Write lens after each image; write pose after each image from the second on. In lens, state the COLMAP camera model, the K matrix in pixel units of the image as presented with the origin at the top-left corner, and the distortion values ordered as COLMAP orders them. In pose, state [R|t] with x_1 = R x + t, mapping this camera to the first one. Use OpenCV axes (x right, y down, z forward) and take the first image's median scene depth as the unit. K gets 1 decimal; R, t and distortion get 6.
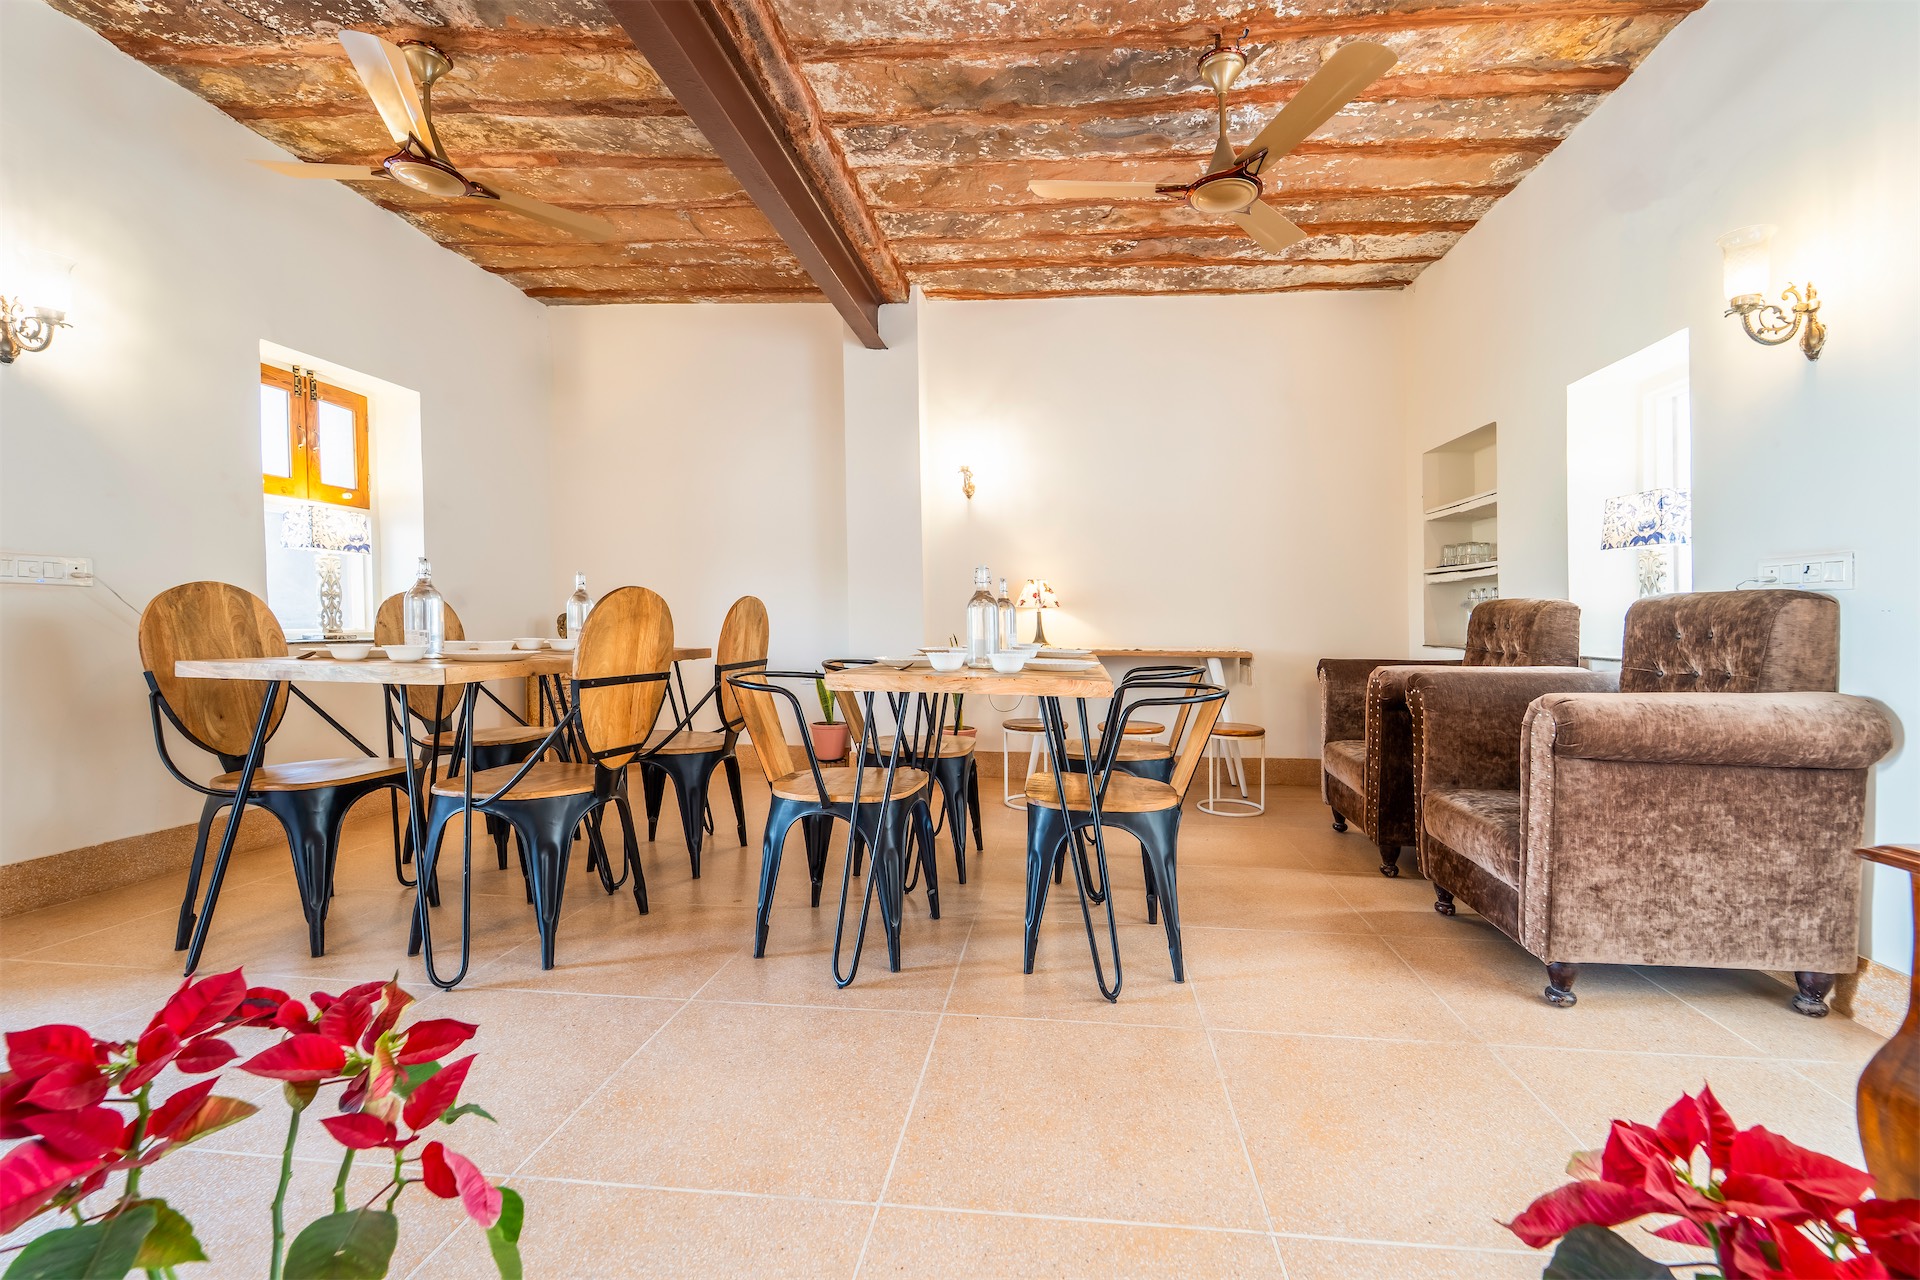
lens RADIAL K [[786.7, 0, 961.3], [0, 786.7, 653.9], [0, 0, 1]] dist [0.010966, -0.000024]
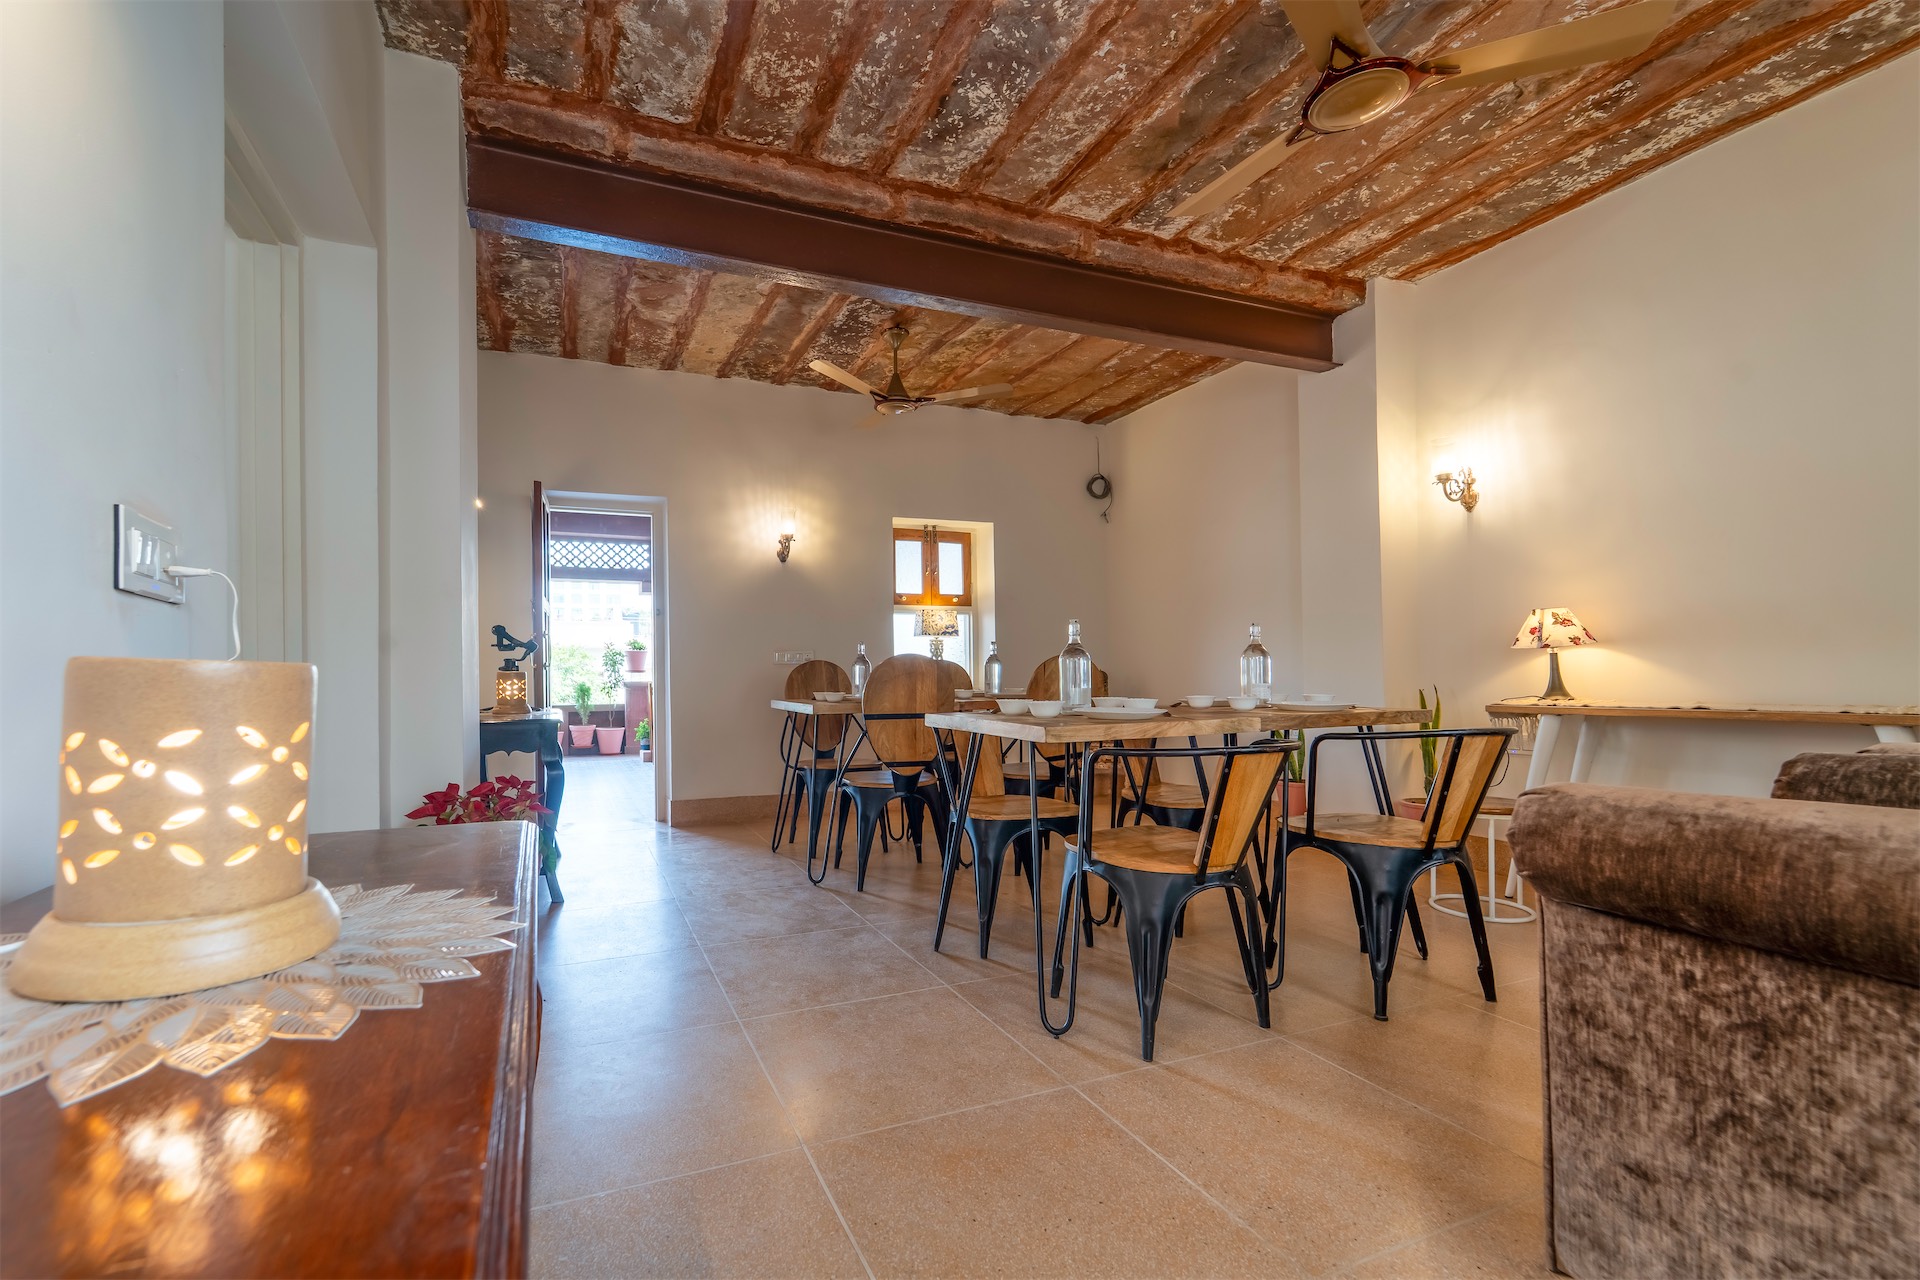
lens RADIAL K [[799.7, 0, 948.1], [0, 799.7, 716.9], [0, 0, 1]] dist [0.001442, 0.000201]
pose [[0.487134, 0.027996, -0.872879, 0.612025], [-0.017888, 0.999596, 0.022078, -0.001227], [0.873144, 0.004859, 0.487438, 0.214311]]
